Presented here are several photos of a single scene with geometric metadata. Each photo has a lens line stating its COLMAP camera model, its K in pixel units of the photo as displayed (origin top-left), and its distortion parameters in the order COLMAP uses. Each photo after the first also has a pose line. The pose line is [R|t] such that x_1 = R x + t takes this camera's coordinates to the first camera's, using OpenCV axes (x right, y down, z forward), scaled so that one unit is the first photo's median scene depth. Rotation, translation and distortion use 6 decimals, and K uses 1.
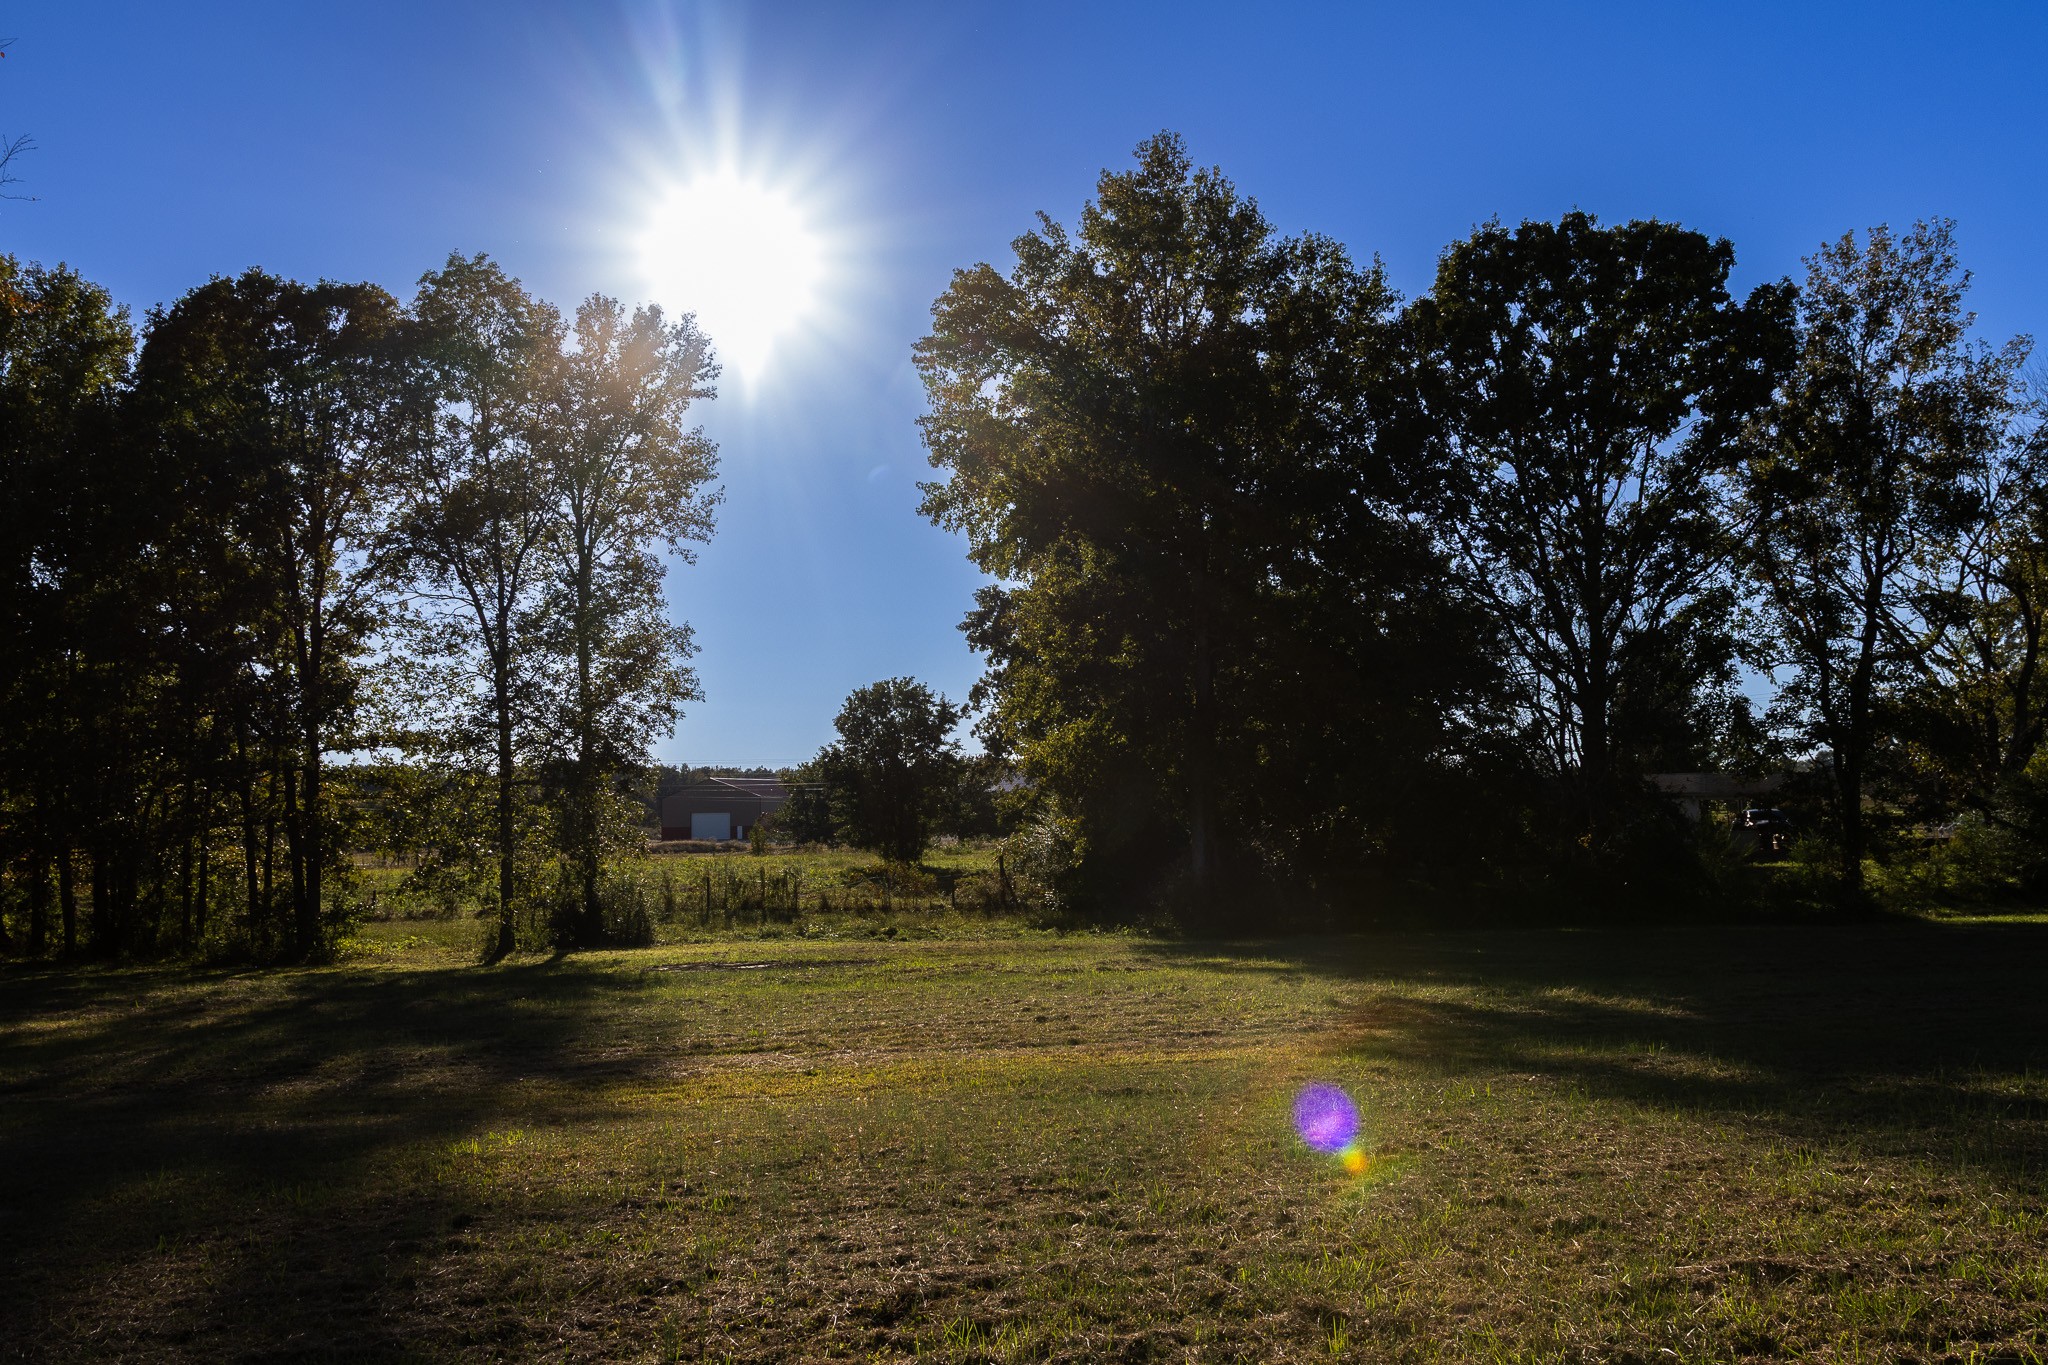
lens RADIAL K [[1662.9, 0, 1011.7], [0, 1662.9, 679.6], [0, 0, 1]] dist [-0.003832, 0.000859]
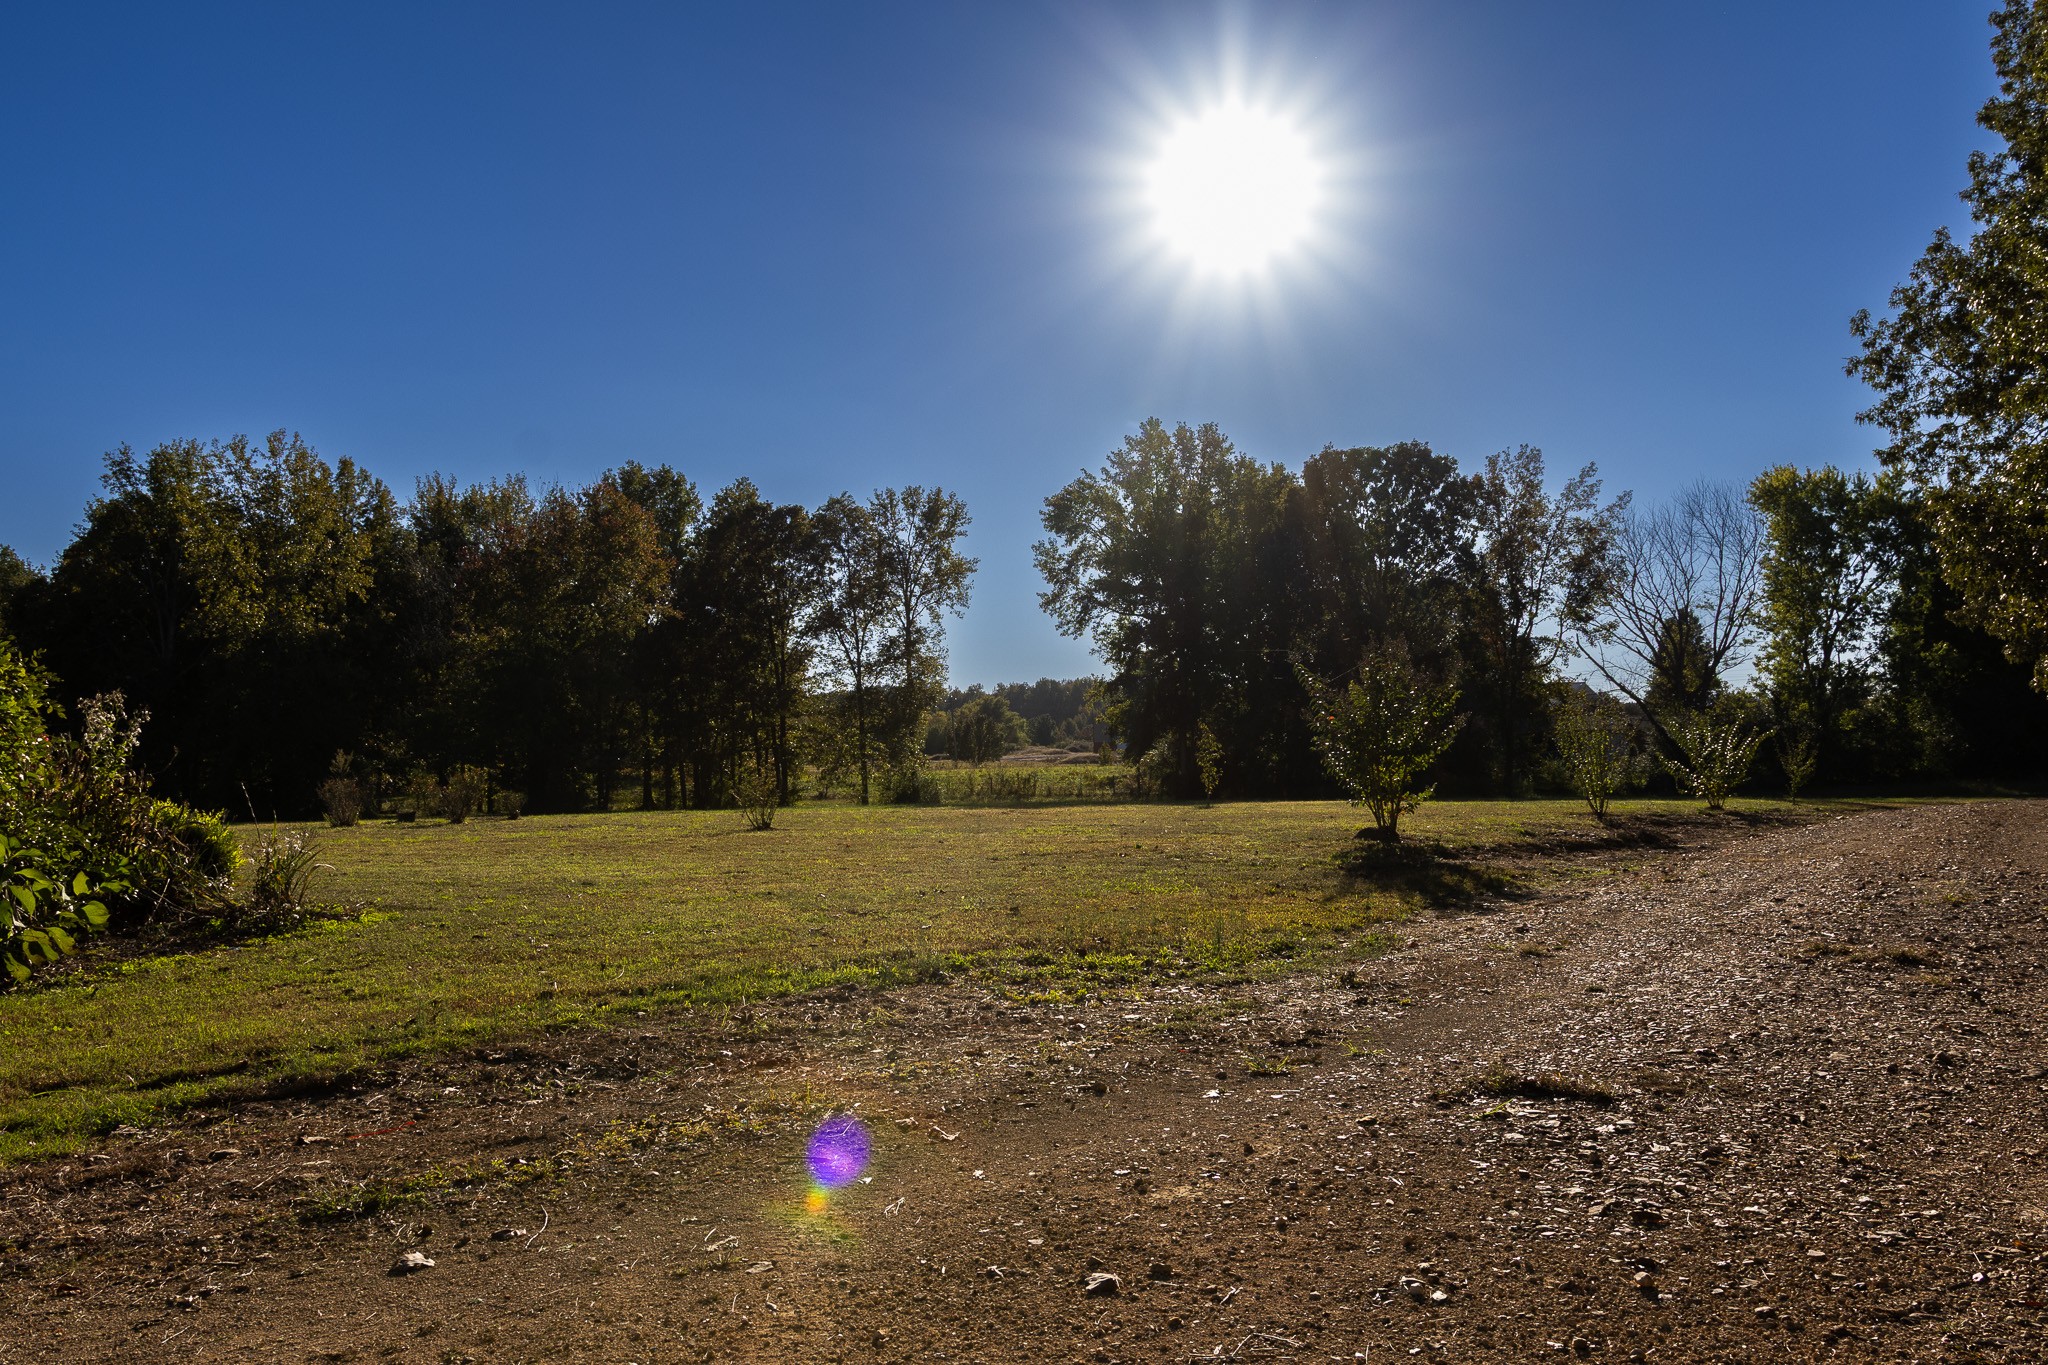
lens RADIAL K [[1662.9, 0, 1011.7], [0, 1662.9, 679.6], [0, 0, 1]] dist [-0.003832, 0.000859]
pose [[0.951421, -0.005923, -0.307837, 0.526803], [0.020095, 0.998878, 0.042889, -0.091665], [0.307237, -0.046992, 0.950472, -0.959616]]
